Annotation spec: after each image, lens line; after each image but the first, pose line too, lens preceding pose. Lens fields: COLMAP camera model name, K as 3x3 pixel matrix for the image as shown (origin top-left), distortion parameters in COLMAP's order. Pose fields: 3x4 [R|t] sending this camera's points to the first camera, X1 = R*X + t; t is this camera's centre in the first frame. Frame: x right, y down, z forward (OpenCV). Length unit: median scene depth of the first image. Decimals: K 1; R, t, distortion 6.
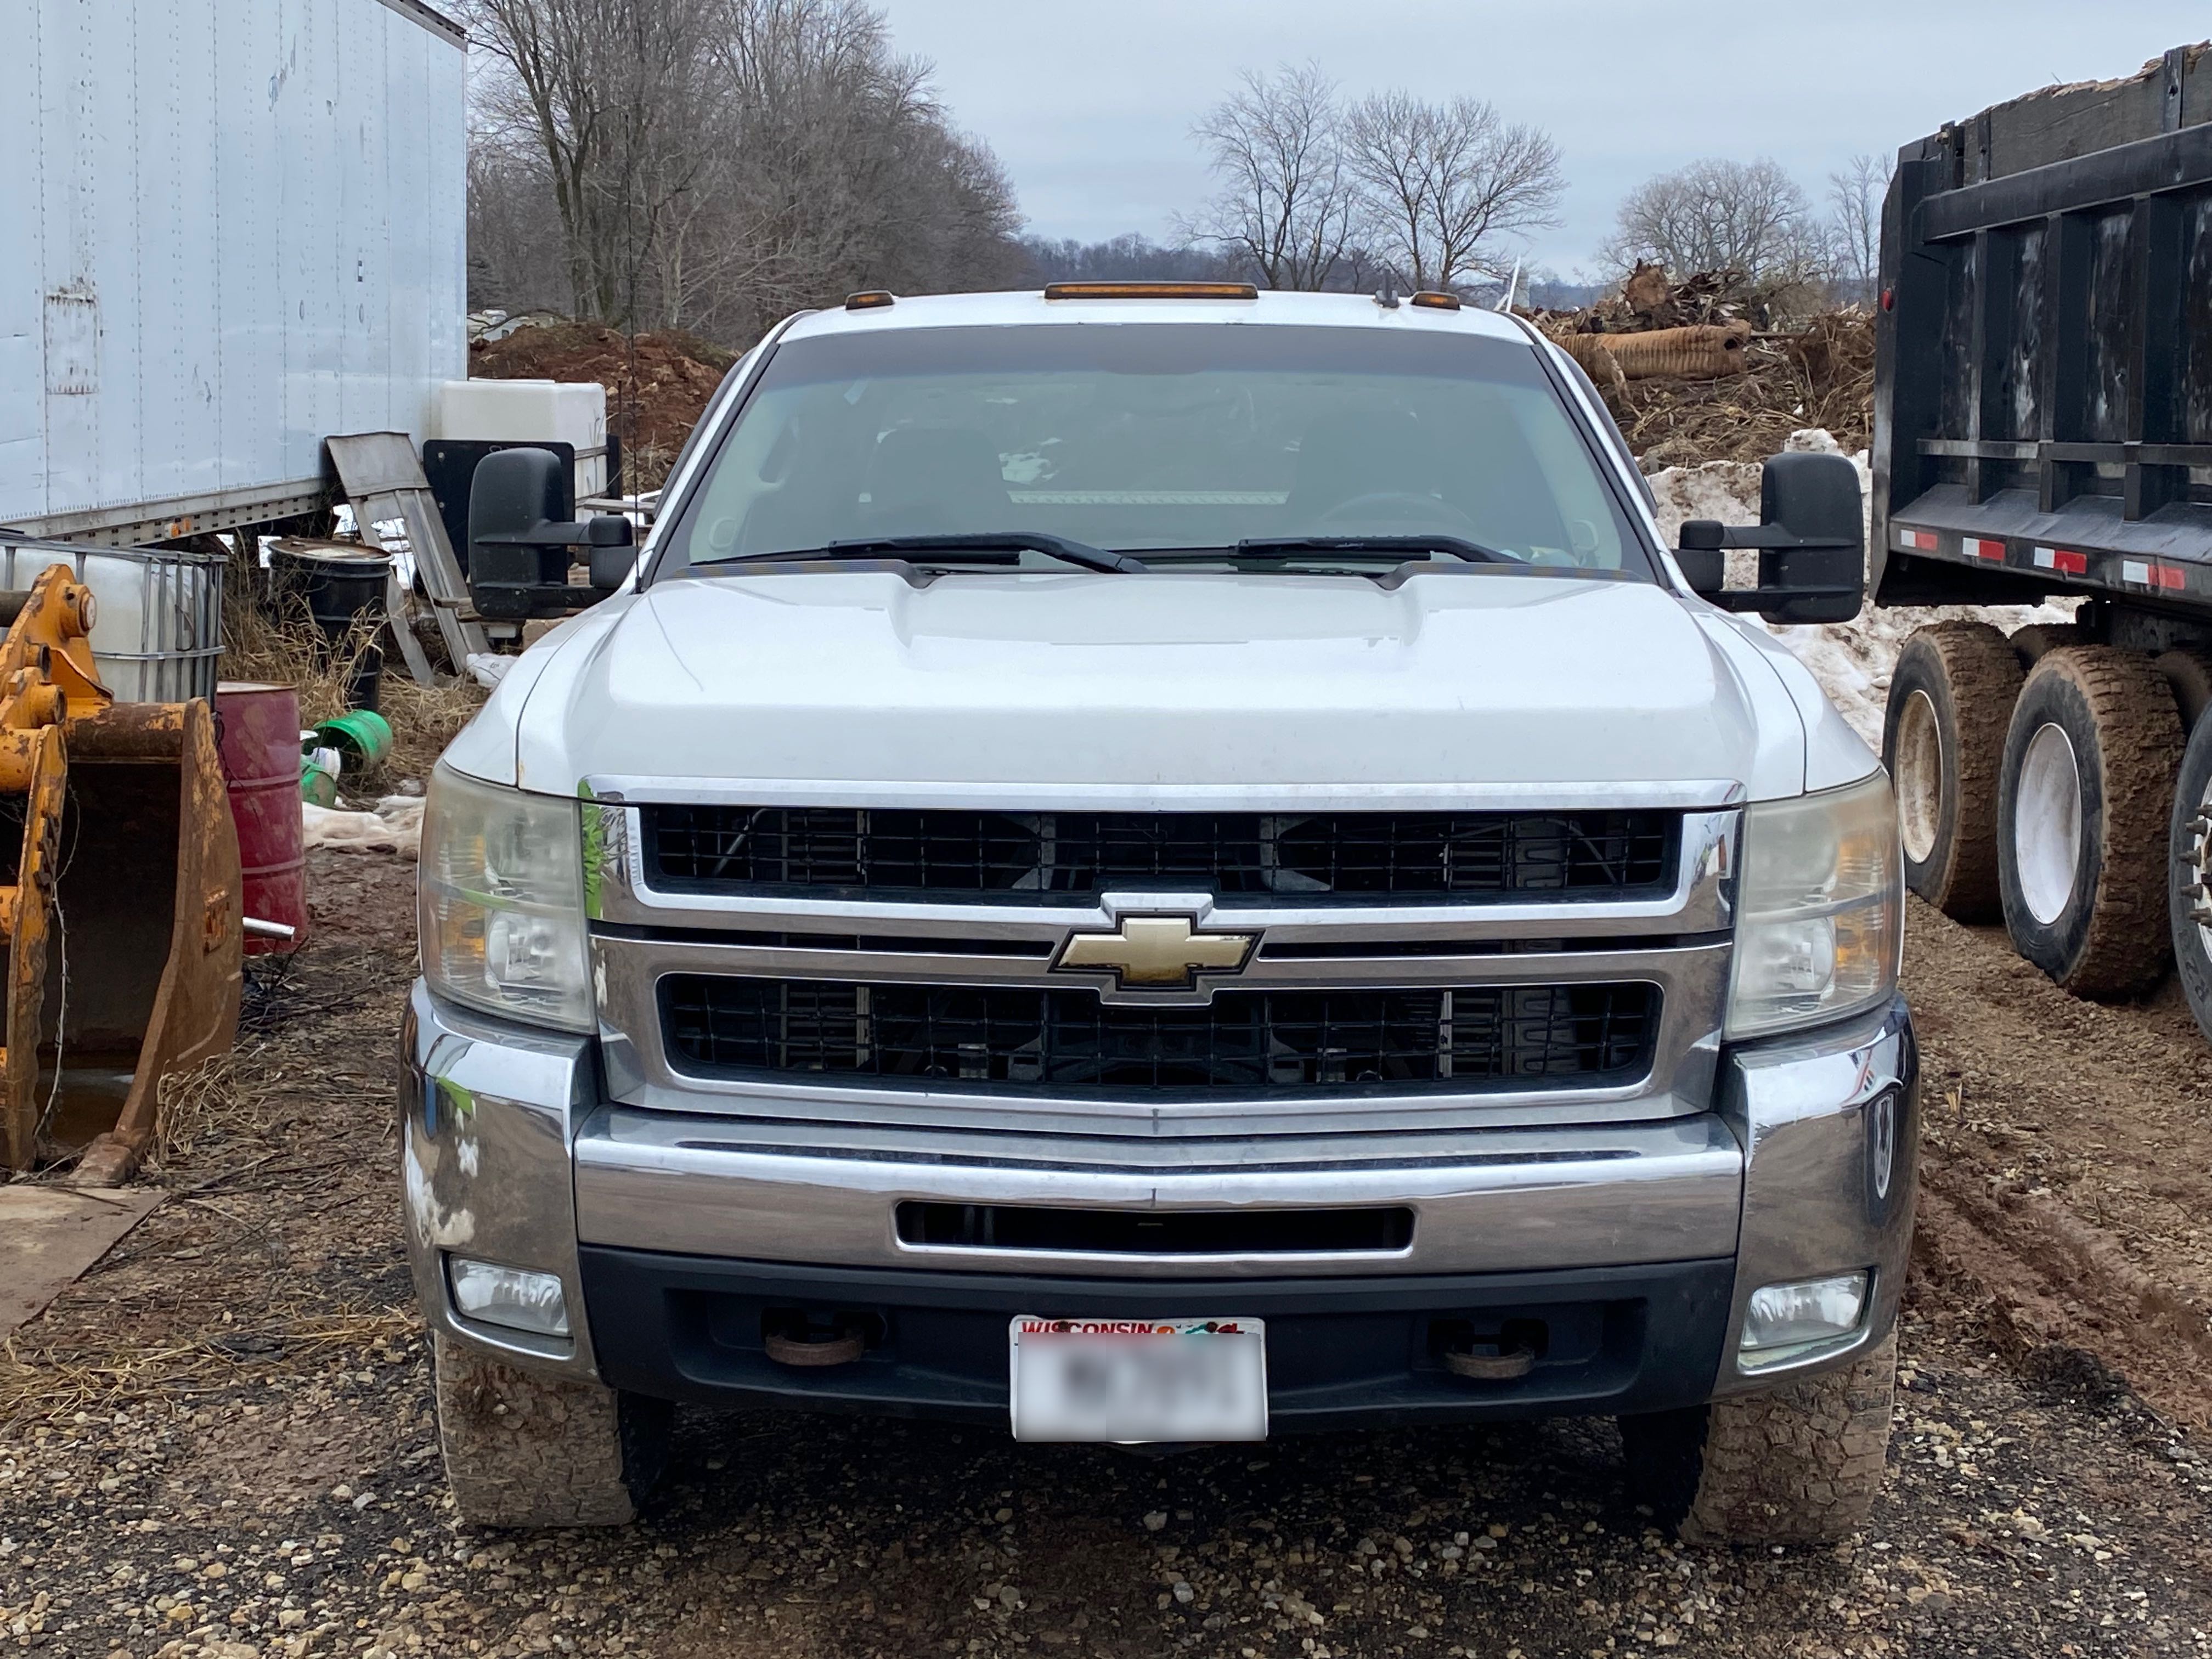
lens RADIAL K [[2960.2, 0, 1104.5], [0, 2960.2, 830.5], [0, 0, 1]] dist [0.022593, 0.000000]
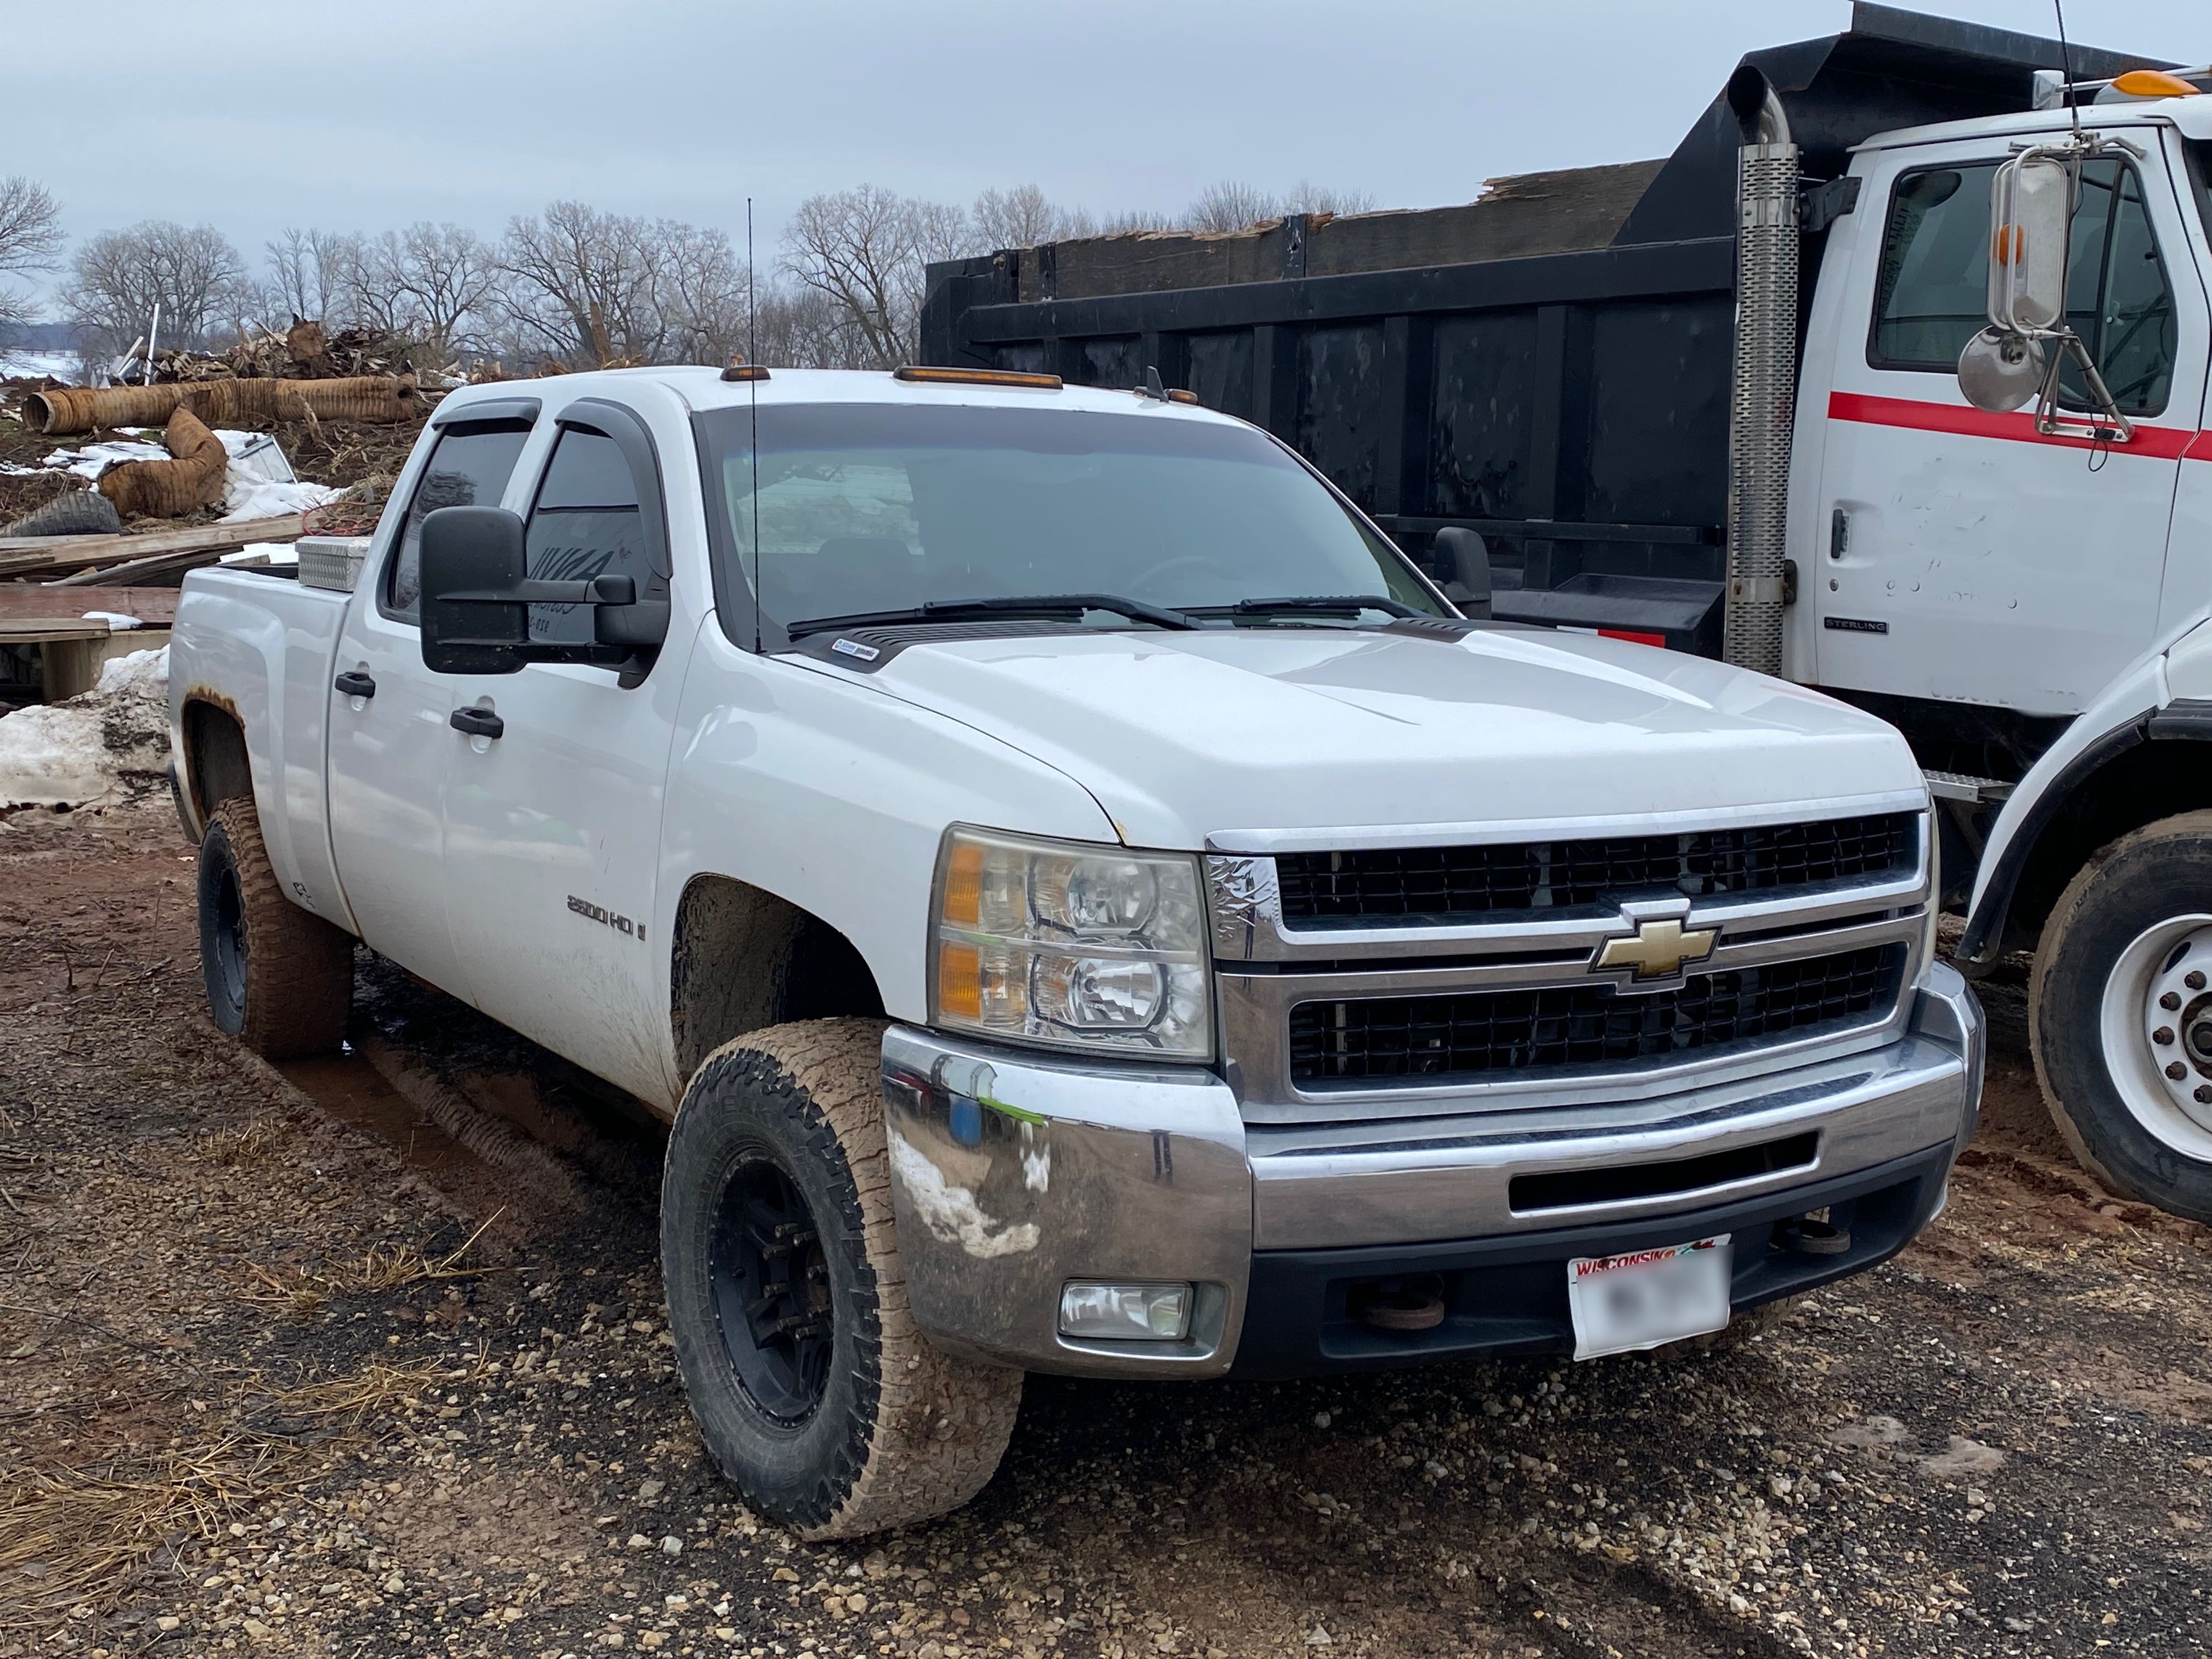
lens RADIAL K [[2432.1, 0, 1106.0], [0, 2432.1, 825.0], [0, 0, 1]] dist [0.052309, 0.000000]
pose [[0.850214, -0.054393, 0.523620, -0.692558], [0.047900, 0.998515, 0.025947, -0.046777], [-0.524254, 0.003021, 0.851557, 0.251609]]
